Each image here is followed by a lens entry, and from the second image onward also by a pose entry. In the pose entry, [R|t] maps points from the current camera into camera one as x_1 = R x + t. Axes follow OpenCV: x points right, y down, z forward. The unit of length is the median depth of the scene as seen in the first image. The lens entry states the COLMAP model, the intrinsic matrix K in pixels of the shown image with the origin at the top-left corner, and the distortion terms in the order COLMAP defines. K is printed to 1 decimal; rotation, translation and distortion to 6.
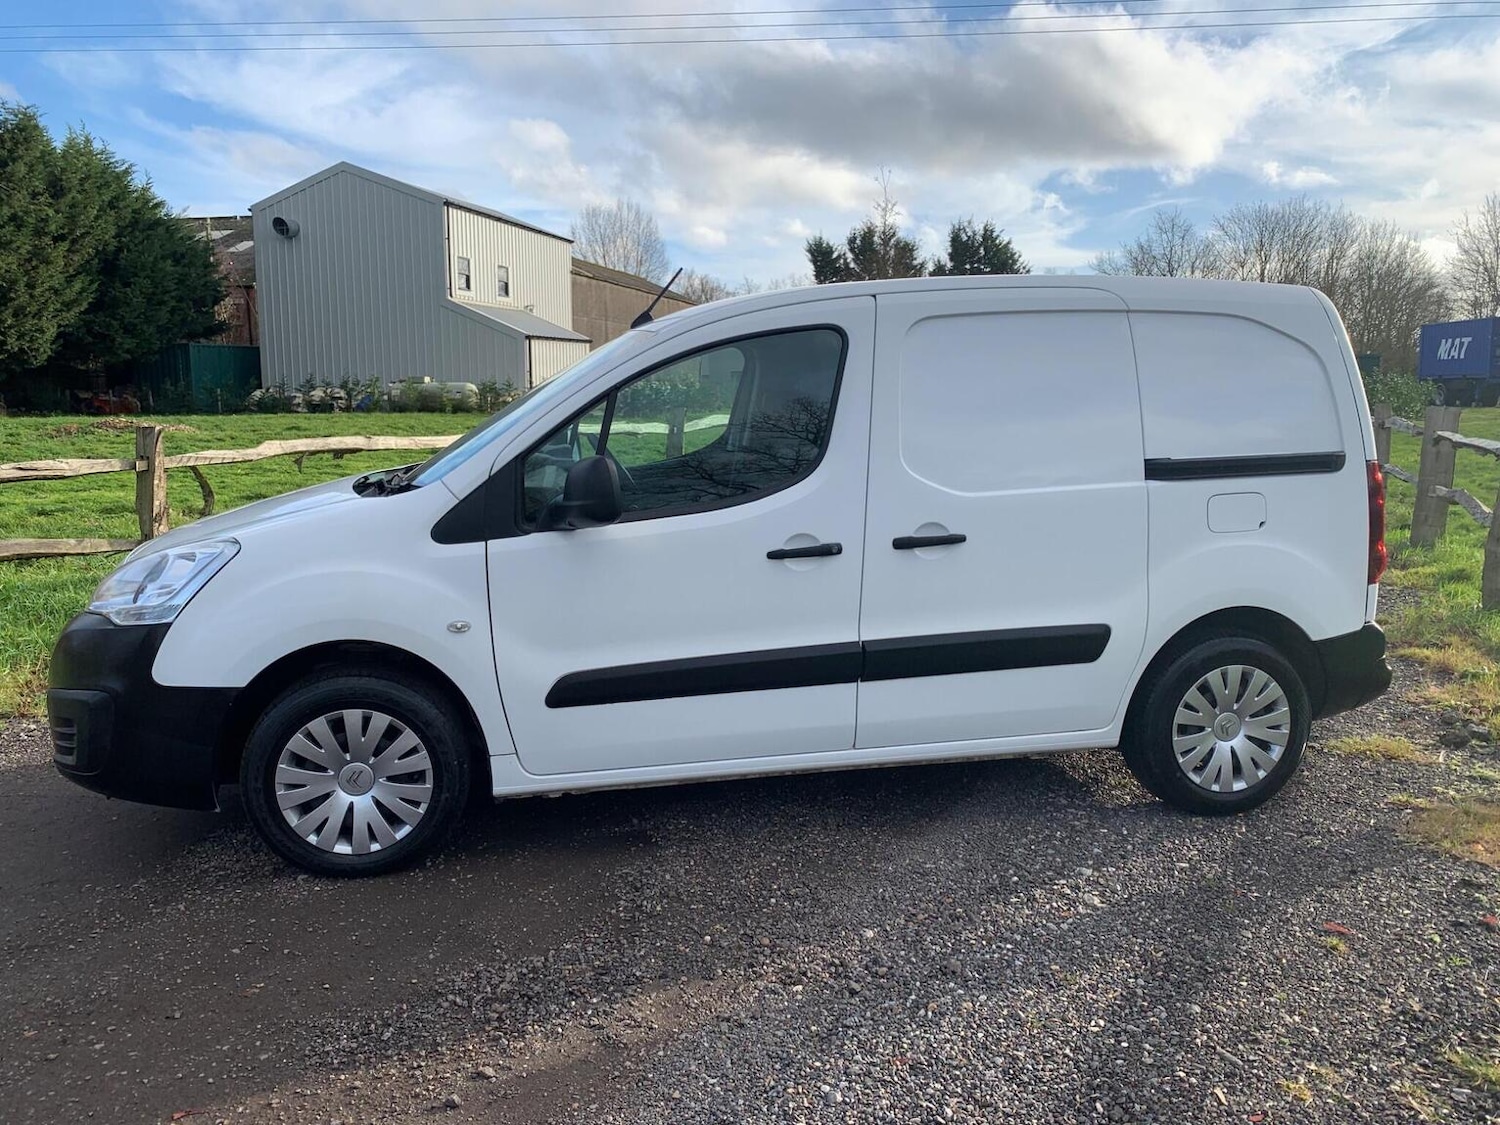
lens RADIAL K [[1145.5, 0, 746.0], [0, 1145.5, 544.6], [0, 0, 1]] dist [0.005919, -0.002618]
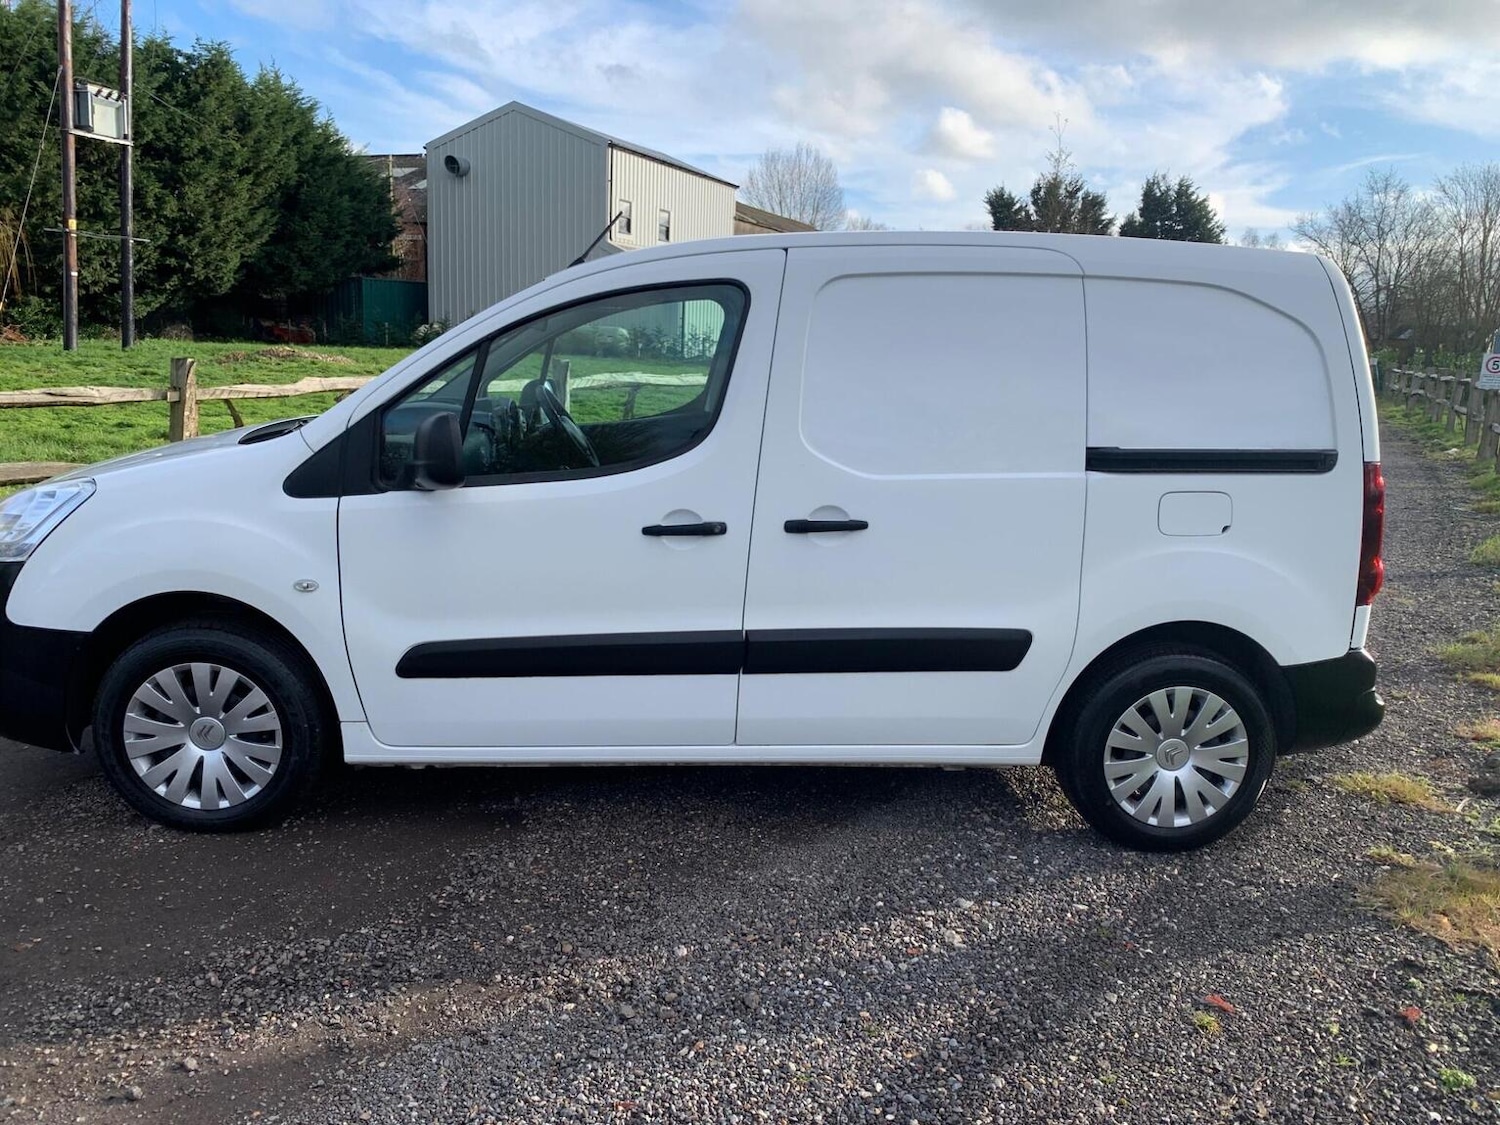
lens RADIAL K [[1147.4, 0, 761.0], [0, 1147.4, 554.3], [0, 0, 1]] dist [0.001935, 0.001283]
pose [[0.989800, 0.065439, -0.126543, 0.235087], [-0.059132, 0.996844, 0.052974, -0.026265], [0.129610, -0.044951, 0.990546, 0.100367]]
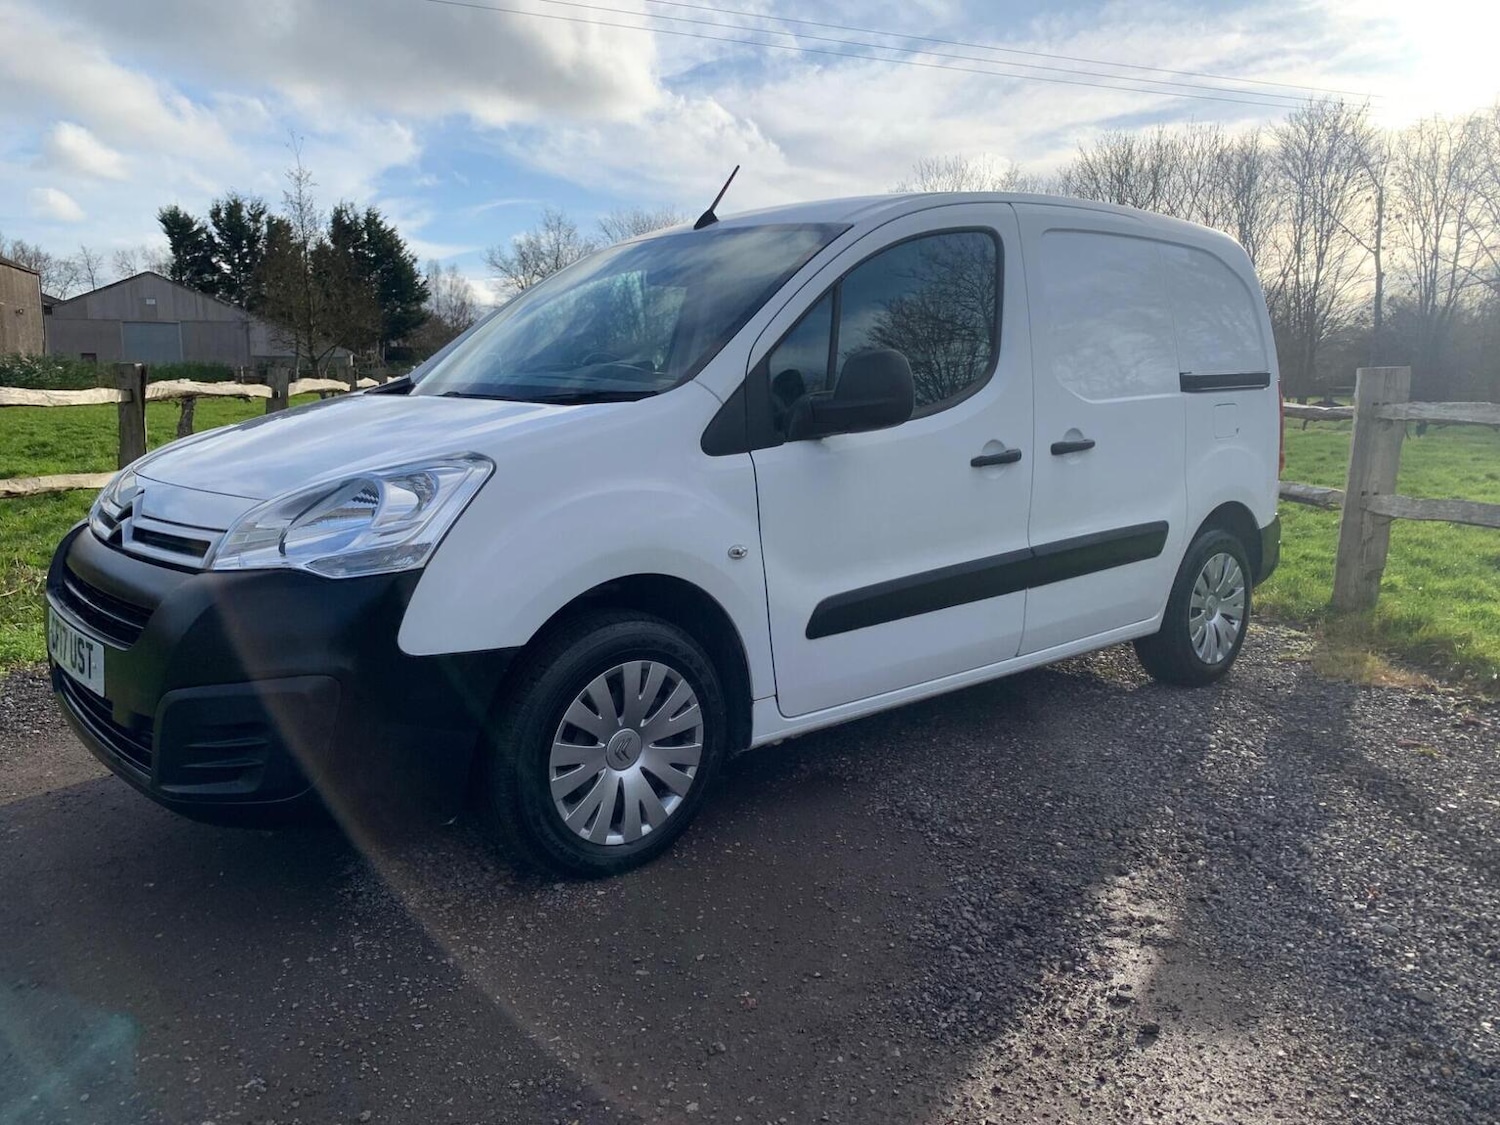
lens RADIAL K [[1145.3, 0, 733.4], [0, 1145.3, 547.7], [0, 0, 1]] dist [0.040278, -0.070582]
pose [[0.867399, -0.063980, 0.493483, -0.650721], [0.060147, 0.997909, 0.023659, 0.047087], [-0.493965, 0.009160, 0.869433, 0.252746]]
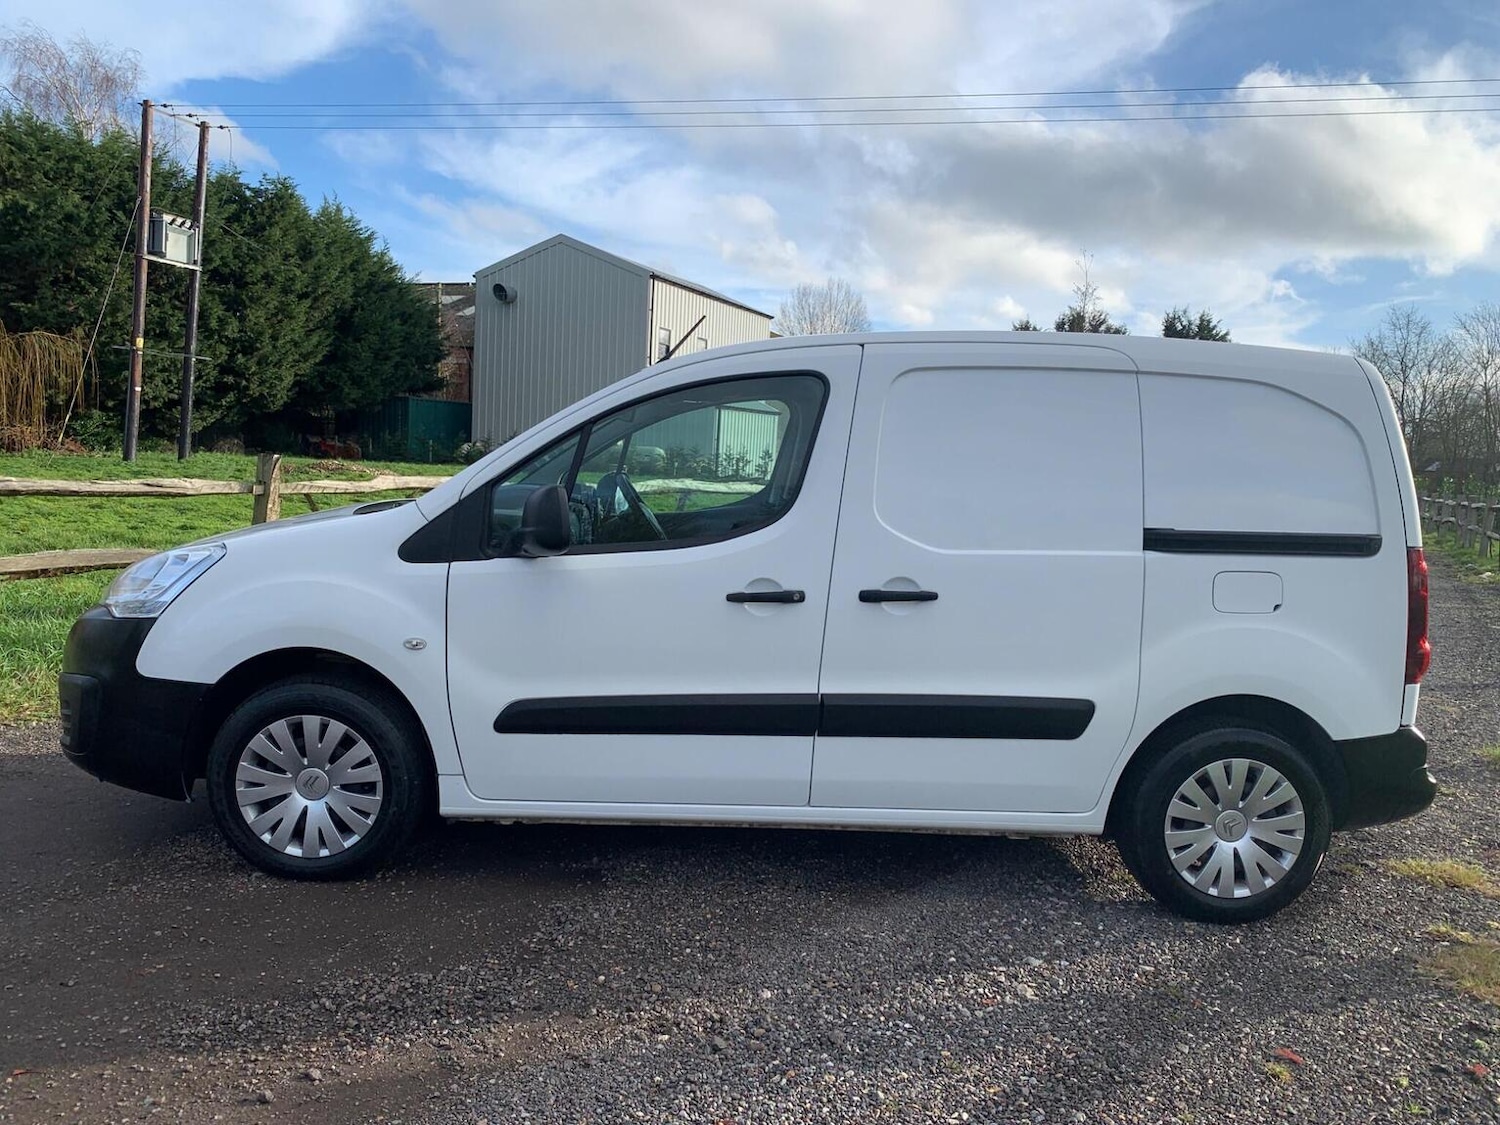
lens RADIAL K [[1144.8, 0, 761.6], [0, 1144.8, 557.1], [0, 0, 1]] dist [0.005257, -0.001204]
pose [[0.985549, 0.066970, -0.155587, 0.201865], [-0.075432, 0.995940, -0.049127, 0.020812], [0.151665, 0.060153, 0.986600, 0.030428]]
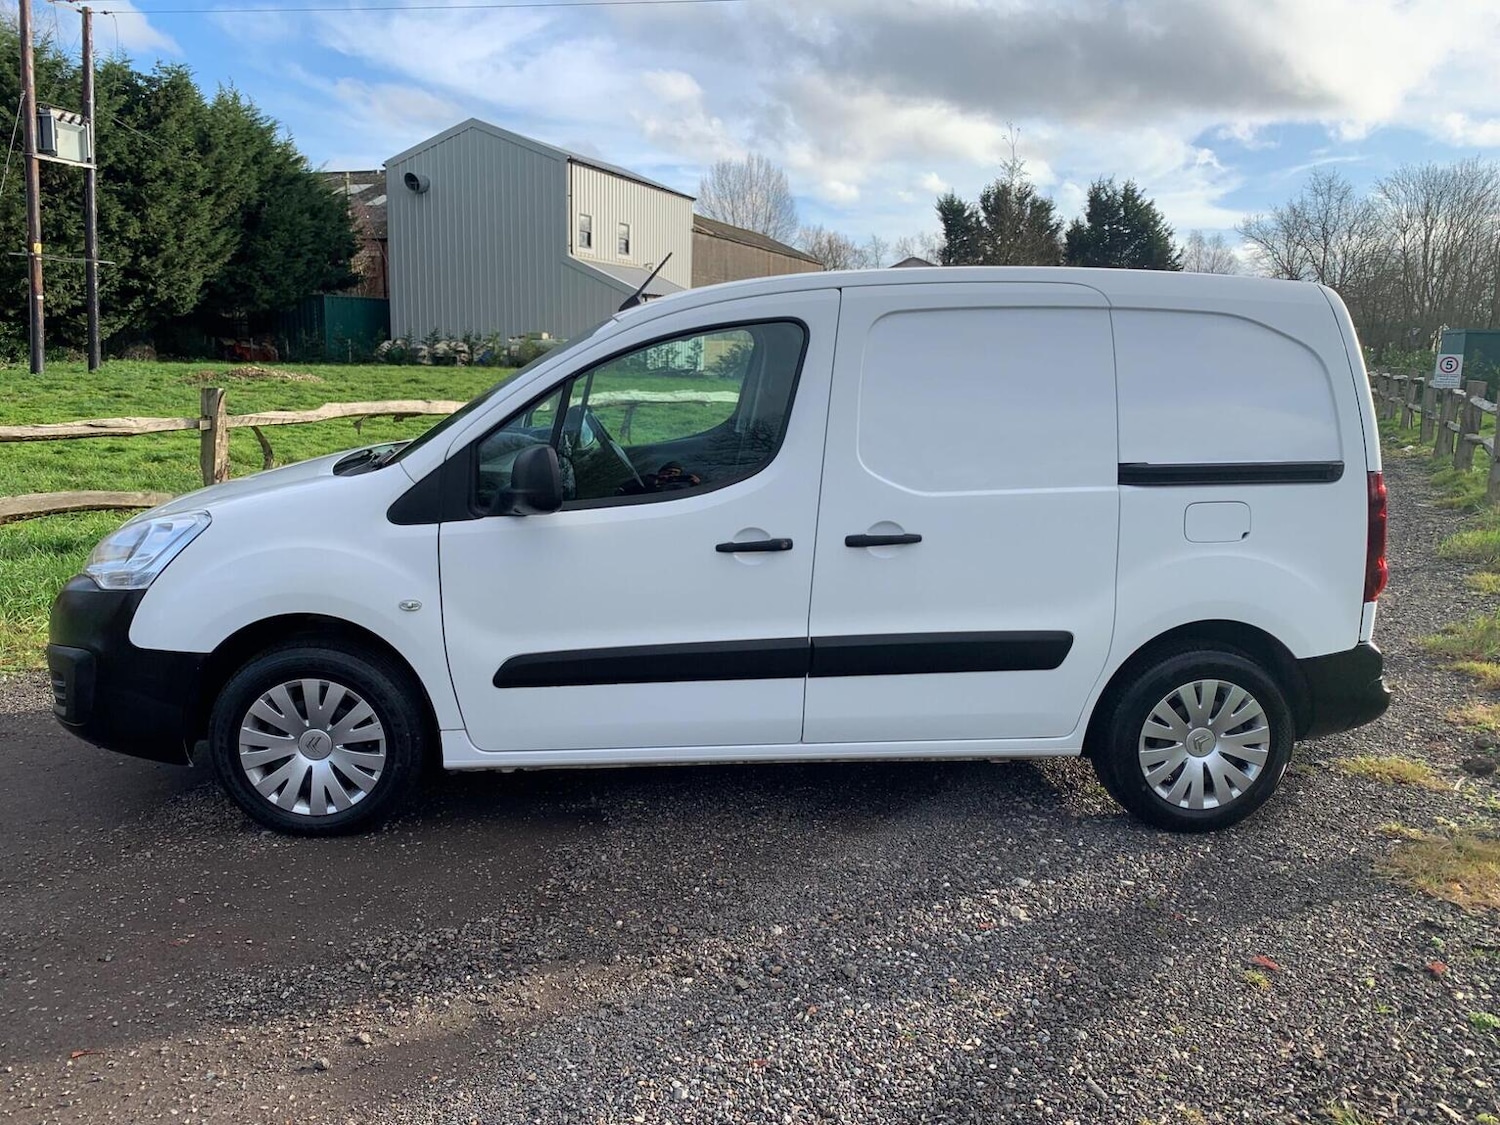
lens RADIAL K [[1146.2, 0, 740.4], [0, 1146.2, 545.7], [0, 0, 1]] dist [0.005459, -0.002202]
pose [[0.993195, 0.042506, -0.108433, 0.150375], [-0.038570, 0.998528, 0.038145, -0.031945], [0.109894, -0.033703, 0.993372, 0.004640]]
